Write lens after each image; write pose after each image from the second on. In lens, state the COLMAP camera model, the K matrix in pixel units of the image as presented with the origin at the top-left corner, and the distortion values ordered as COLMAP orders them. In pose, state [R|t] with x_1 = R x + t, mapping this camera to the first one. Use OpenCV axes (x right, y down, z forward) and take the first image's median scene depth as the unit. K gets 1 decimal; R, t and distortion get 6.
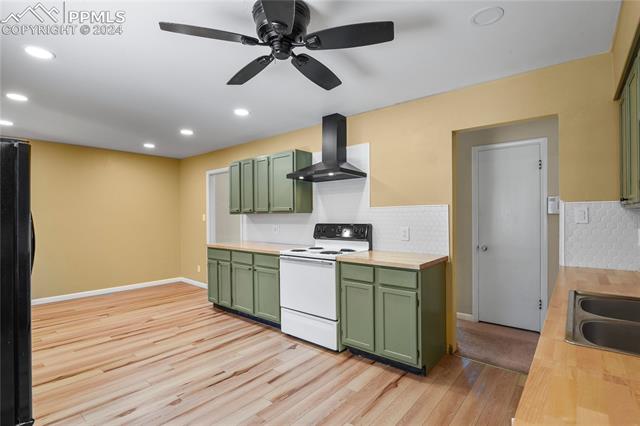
lens RADIAL K [[313.0, 0, 318.1], [0, 313.0, 214.0], [0, 0, 1]] dist [-0.020908, -0.001108]
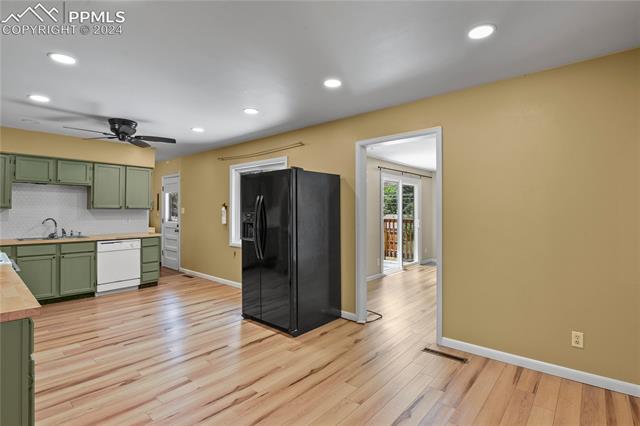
lens RADIAL K [[313.0, 0, 325.3], [0, 313.0, 211.2], [0, 0, 1]] dist [-0.020908, -0.001108]
pose [[-0.999967, 0.006795, 0.004466, -0.802467], [0.006798, 0.999977, 0.000682, 0.005668], [-0.004461, 0.000712, -0.999990, 1.622789]]
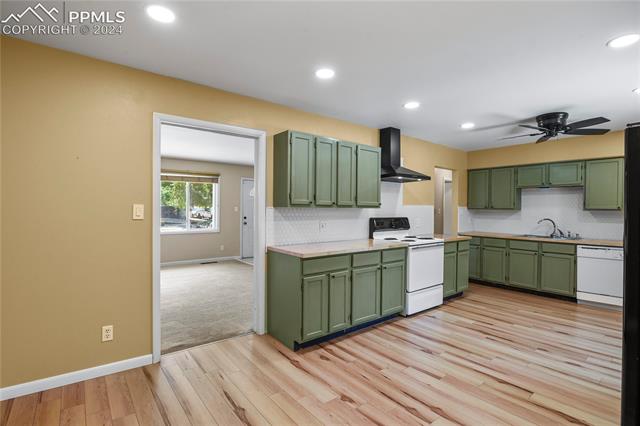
lens RADIAL K [[313.0, 0, 325.2], [0, 313.0, 211.7], [0, 0, 1]] dist [-0.020908, -0.001108]
pose [[0.185674, 0.006360, 0.982591, -1.228512], [-0.014348, 0.999890, -0.003761, 0.016119], [-0.982507, -0.013400, 0.185745, 1.058314]]
